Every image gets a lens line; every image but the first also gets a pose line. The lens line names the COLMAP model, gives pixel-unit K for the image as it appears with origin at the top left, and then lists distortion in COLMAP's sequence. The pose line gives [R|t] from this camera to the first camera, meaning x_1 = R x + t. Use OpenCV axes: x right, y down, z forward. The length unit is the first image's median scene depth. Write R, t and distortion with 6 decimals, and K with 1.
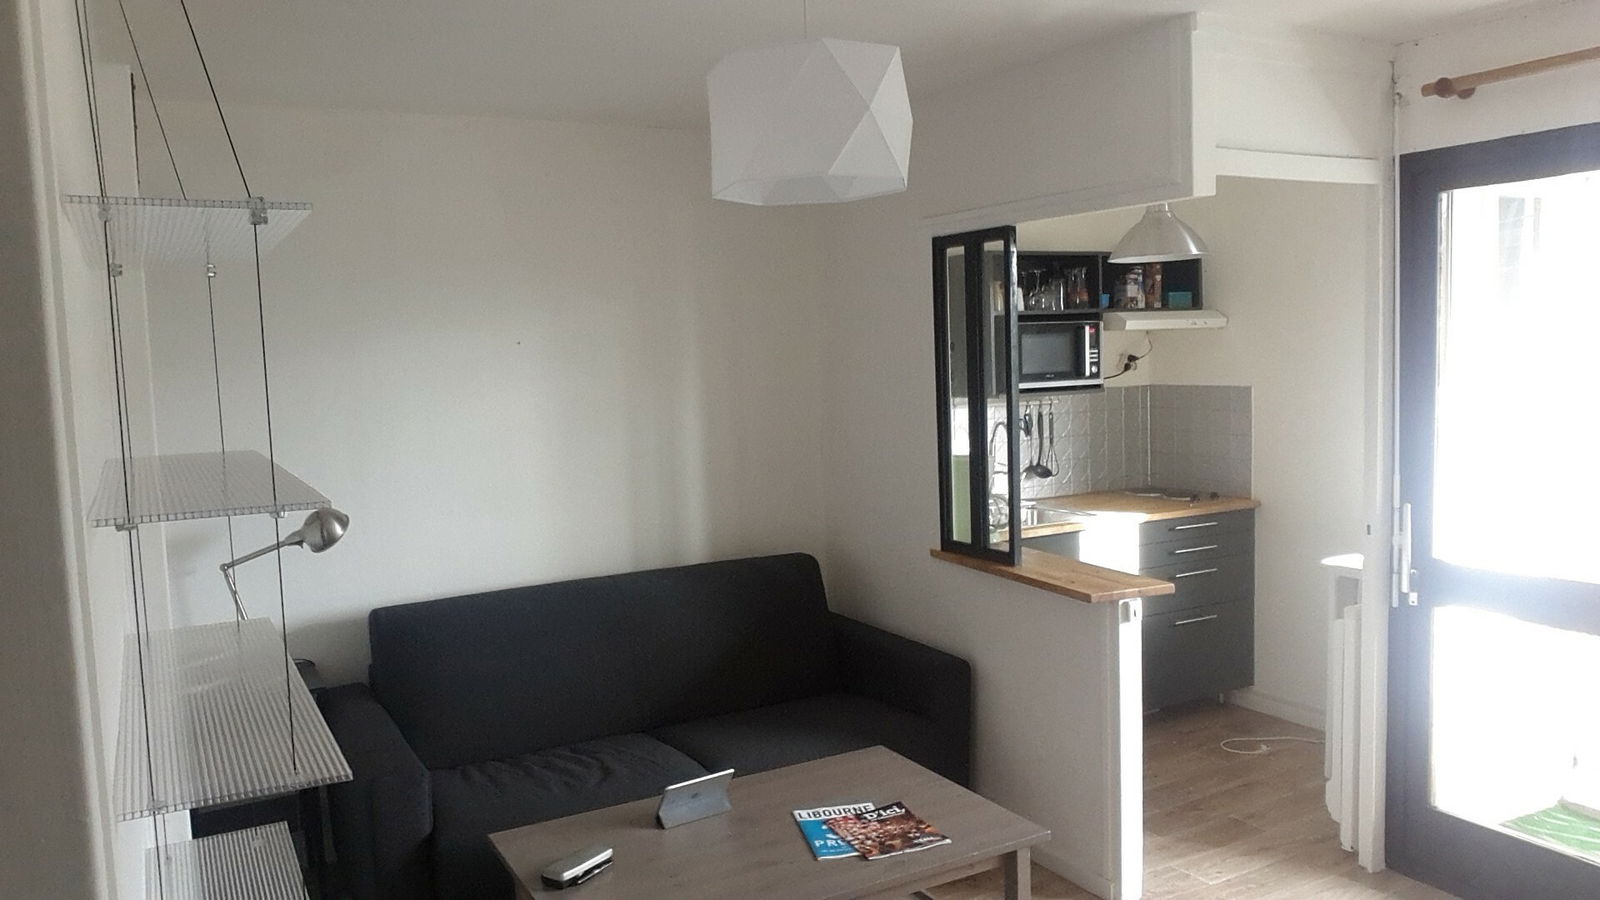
lens RADIAL K [[1184.3, 0, 800.0], [0, 1184.3, 450.0], [0, 0, 1]] dist [0.005027, -0.041534]
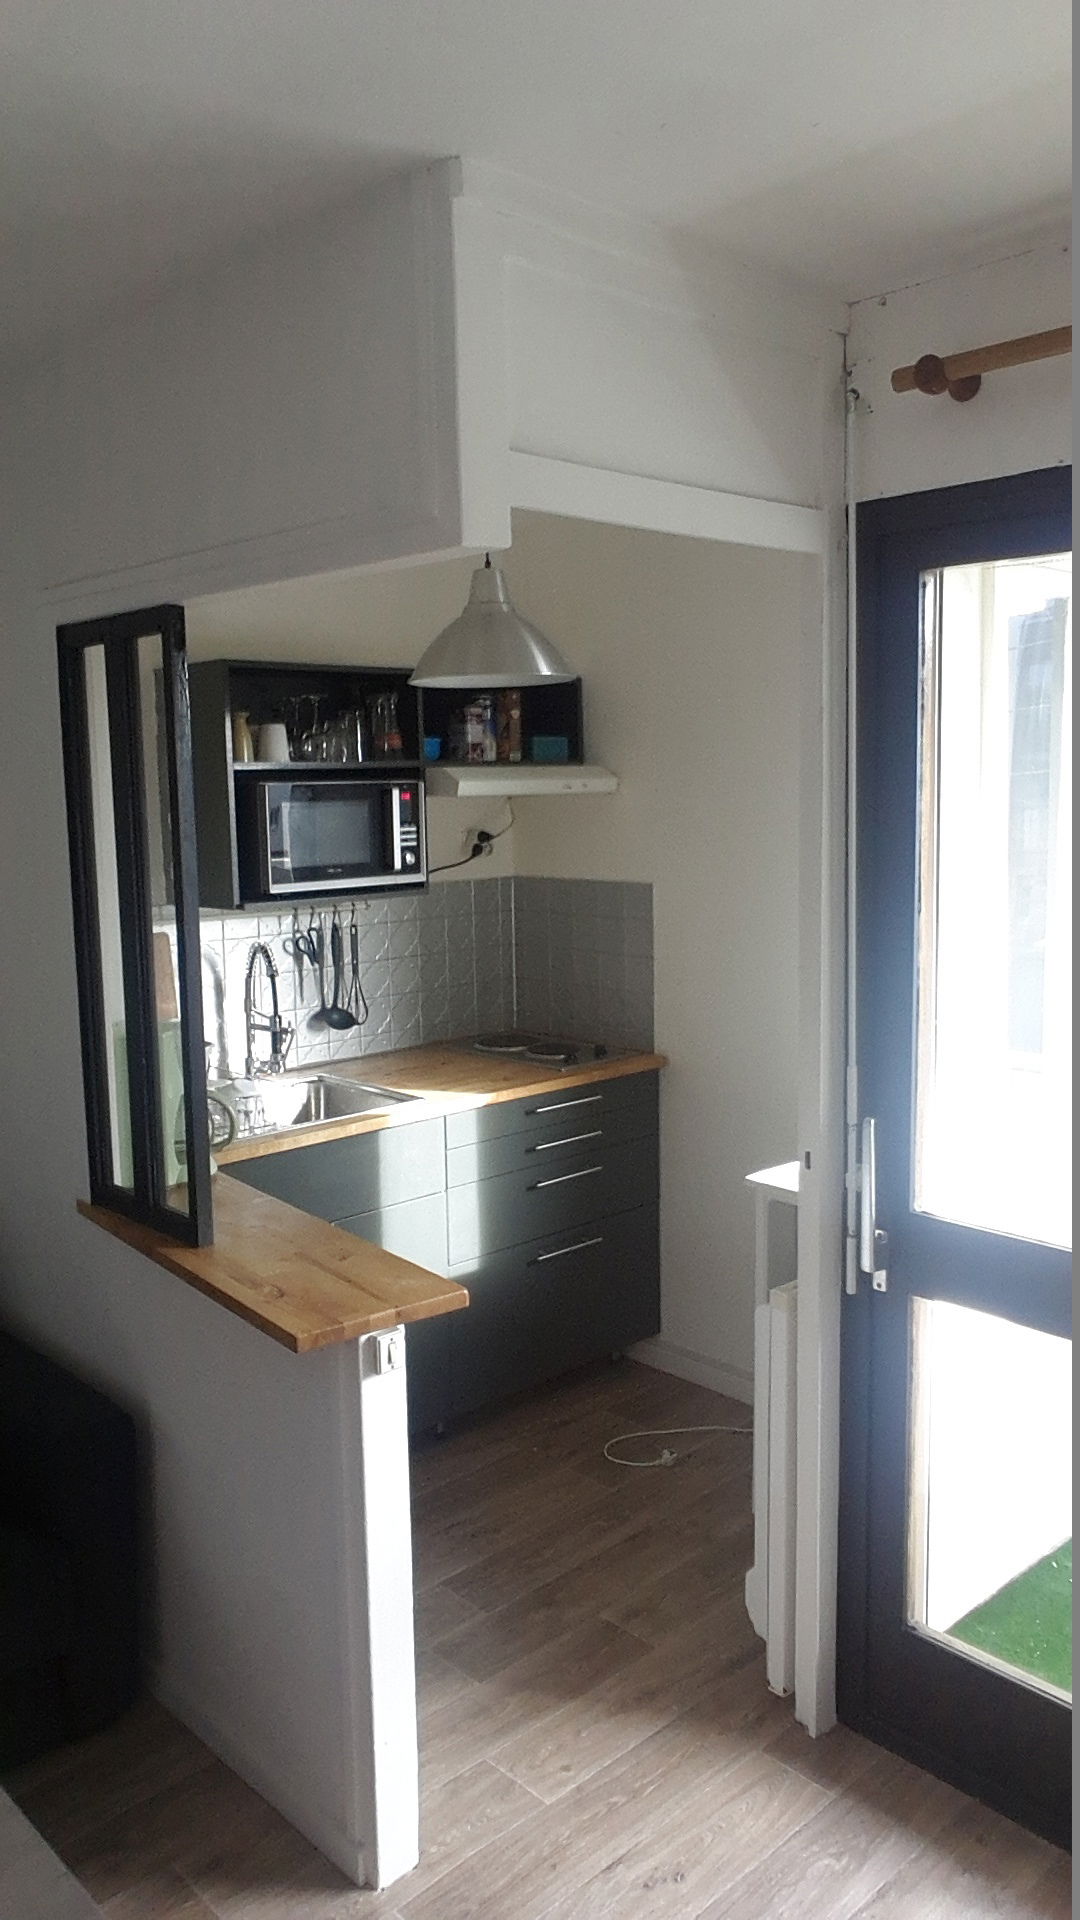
lens RADIAL K [[1420.9, 0, 540.0], [0, 1420.9, 960.0], [0, 0, 1]] dist [-0.004170, -0.059197]
pose [[0.970704, -0.016868, 0.239687, 0.139129], [0.009531, 0.999451, 0.031738, -0.039147], [-0.240090, -0.028524, 0.970331, 0.266215]]
